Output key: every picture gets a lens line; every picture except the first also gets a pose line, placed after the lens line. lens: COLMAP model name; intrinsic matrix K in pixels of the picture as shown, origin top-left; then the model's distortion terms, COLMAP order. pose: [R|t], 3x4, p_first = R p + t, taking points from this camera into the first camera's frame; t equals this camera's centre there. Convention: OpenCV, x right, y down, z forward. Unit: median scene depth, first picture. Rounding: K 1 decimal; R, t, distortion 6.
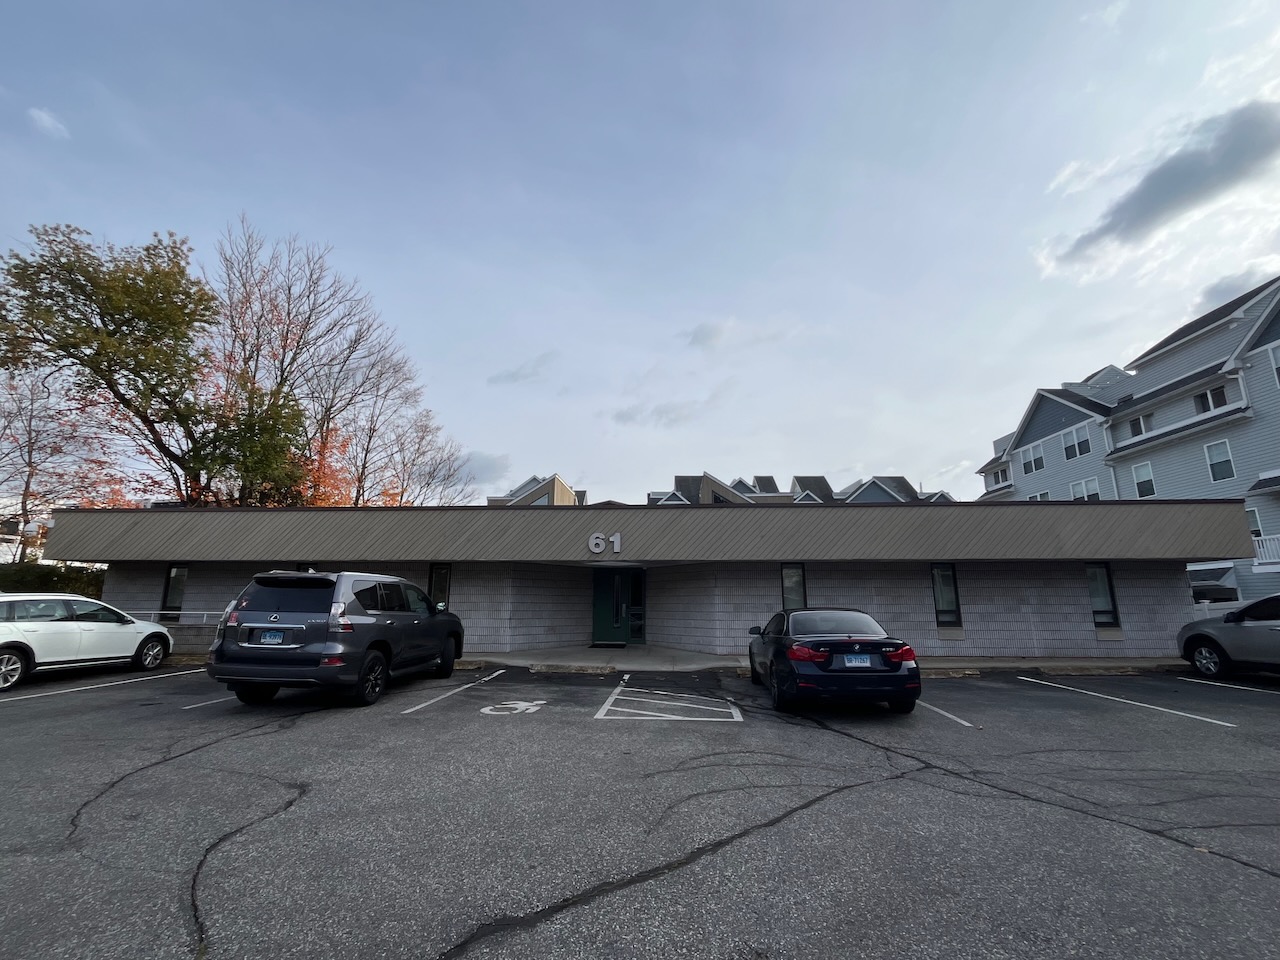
lens RADIAL K [[568.4, 0, 638.5], [0, 568.4, 484.2], [0, 0, 1]] dist [-0.002846, 0.000208]
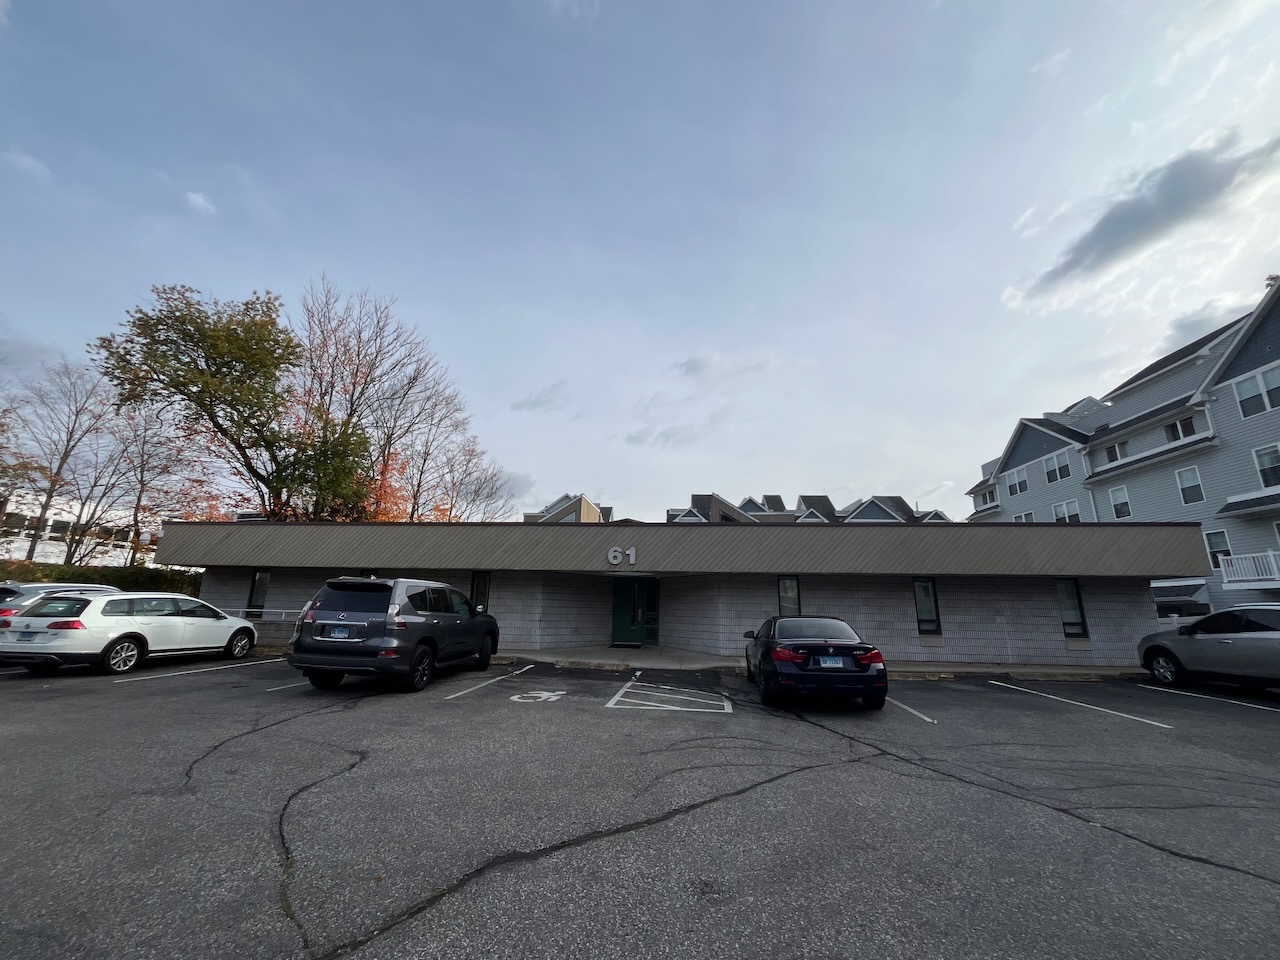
lens RADIAL K [[513.9, 0, 640.1], [0, 513.9, 482.3], [0, 0, 1]] dist [-0.002176, -0.000071]
pose [[0.999009, 0.005363, -0.044186, 0.023145], [-0.006892, 0.999380, -0.034516, -0.009654], [0.043973, 0.034786, 0.998427, -0.043920]]
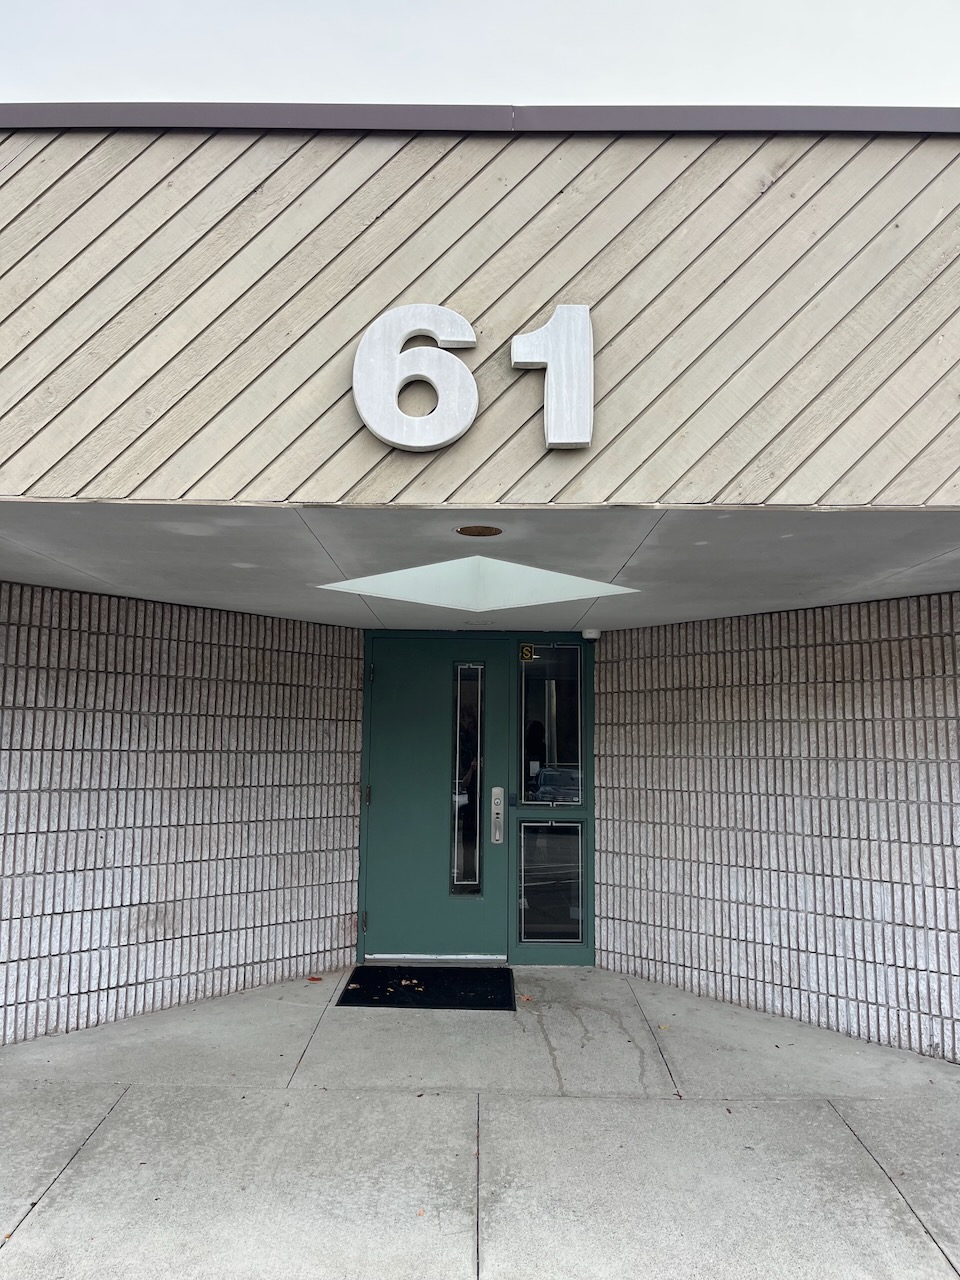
lens RADIAL K [[961.5, 0, 479.8], [0, 961.5, 637.5], [0, 0, 1]] dist [0.008639, 0.000779]
pose [[0.997886, 0.011705, 0.063921, -0.072018], [-0.017743, 0.995346, 0.094722, 0.142683], [-0.062515, -0.095656, 0.993449, 0.775538]]
